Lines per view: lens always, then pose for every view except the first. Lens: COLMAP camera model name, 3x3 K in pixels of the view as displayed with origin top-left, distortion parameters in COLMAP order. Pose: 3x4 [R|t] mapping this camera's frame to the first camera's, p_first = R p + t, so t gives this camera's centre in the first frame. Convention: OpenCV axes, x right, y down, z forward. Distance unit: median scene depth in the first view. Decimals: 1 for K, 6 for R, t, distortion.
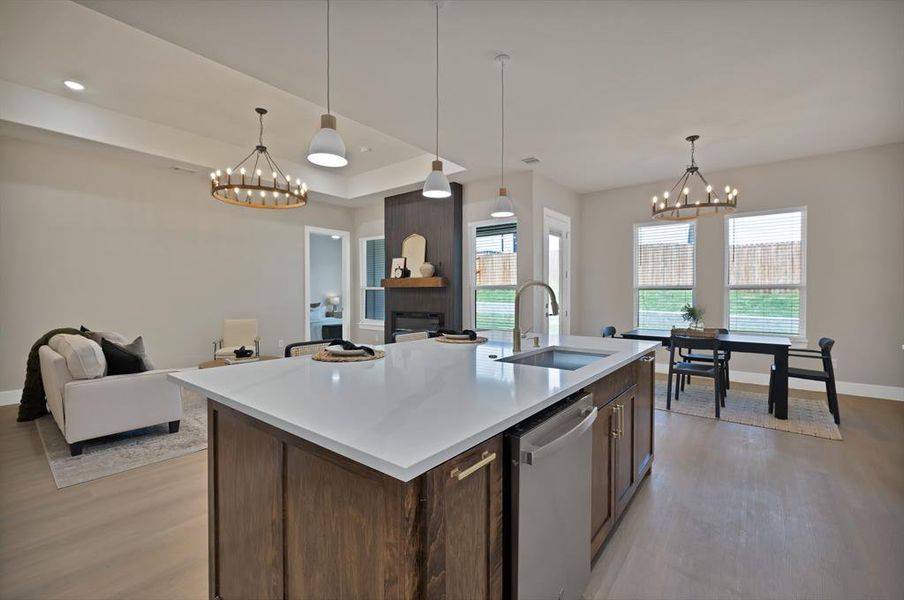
lens RADIAL K [[383.5, 0, 453.6], [0, 383.5, 296.1], [0, 0, 1]] dist [0.002951, 0.000536]
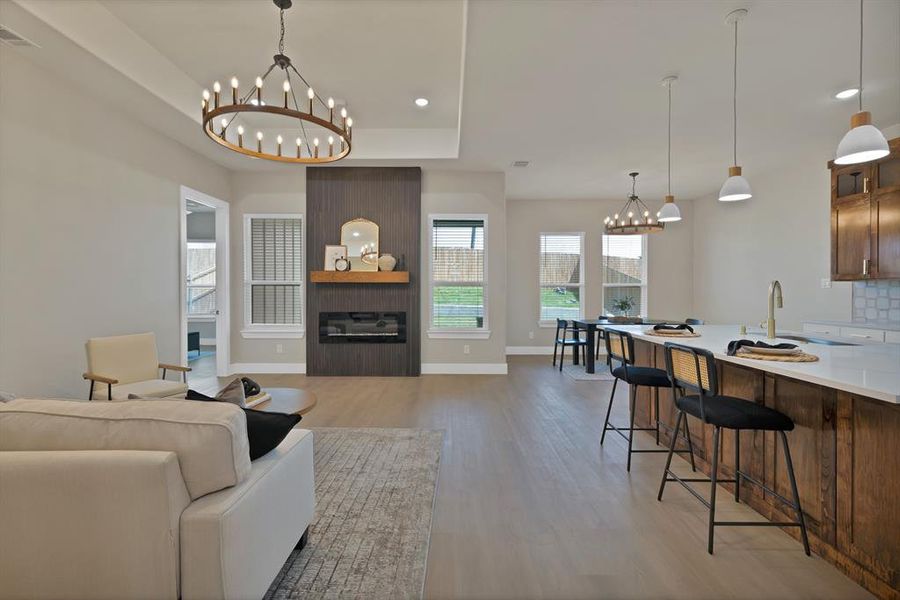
lens RADIAL K [[381.8, 0, 449.8], [0, 381.8, 294.0], [0, 0, 1]] dist [0.002951, 0.000536]
pose [[0.784097, -0.008272, 0.620583, -0.476845], [0.003584, 0.999955, 0.008801, -0.004936], [-0.620627, -0.004677, 0.784092, 0.234091]]
